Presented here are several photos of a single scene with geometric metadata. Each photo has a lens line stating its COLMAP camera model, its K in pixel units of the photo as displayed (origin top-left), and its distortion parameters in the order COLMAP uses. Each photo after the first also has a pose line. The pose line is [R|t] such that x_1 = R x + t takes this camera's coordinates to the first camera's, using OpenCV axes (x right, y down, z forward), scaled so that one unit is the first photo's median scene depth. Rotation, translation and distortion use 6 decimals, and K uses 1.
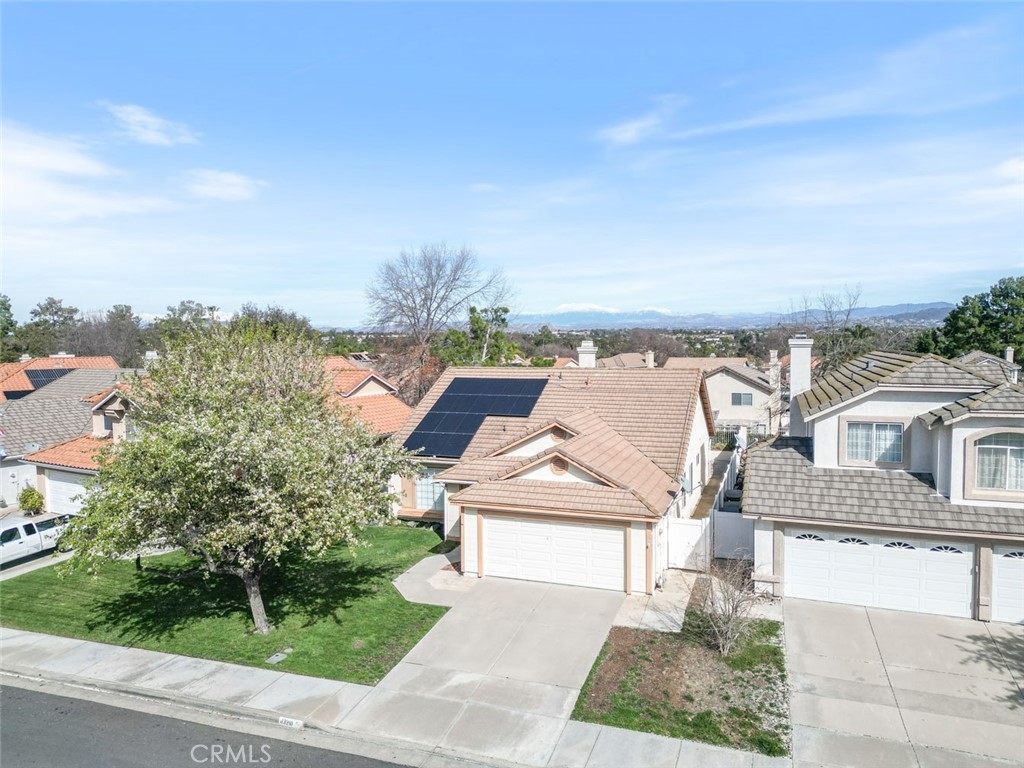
lens RADIAL K [[719.6, 0, 508.7], [0, 719.6, 380.4], [0, 0, 1]] dist [0.047428, -0.032951]
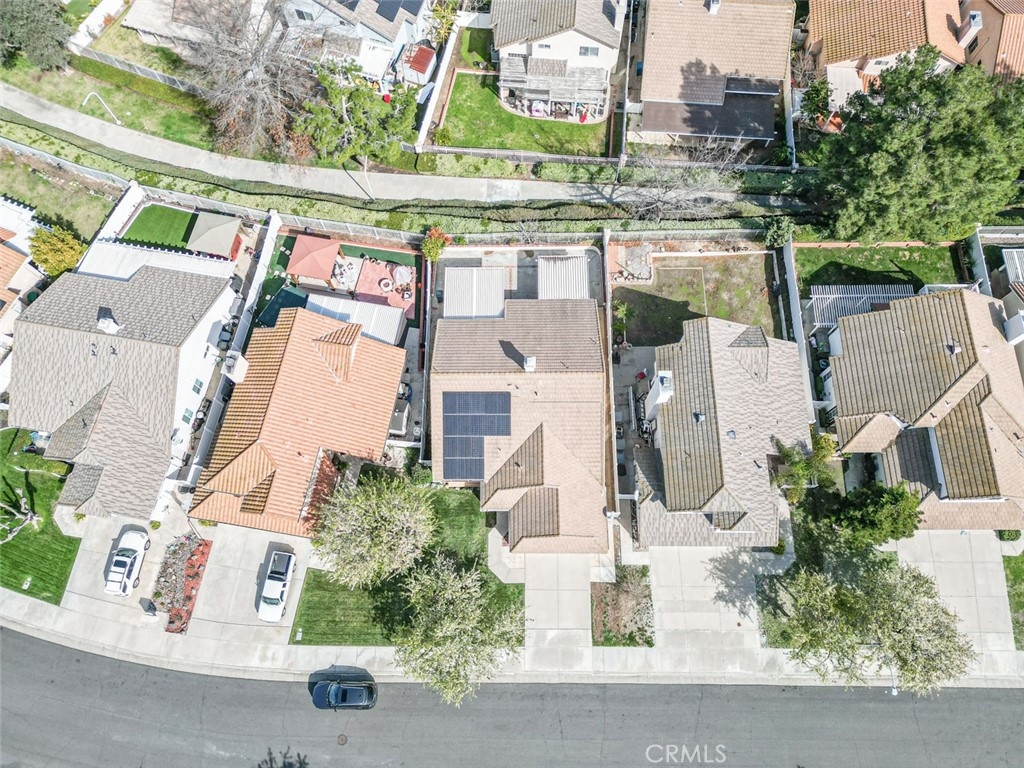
lens RADIAL K [[719.6, 0, 513.2], [0, 719.6, 383.5], [0, 0, 1]] dist [0.047428, -0.032951]
pose [[0.935903, -0.335569, 0.107139, -0.156434], [0.029308, 0.377275, 0.925637, -2.316932], [-0.351036, -0.863167, 0.362928, 0.739235]]
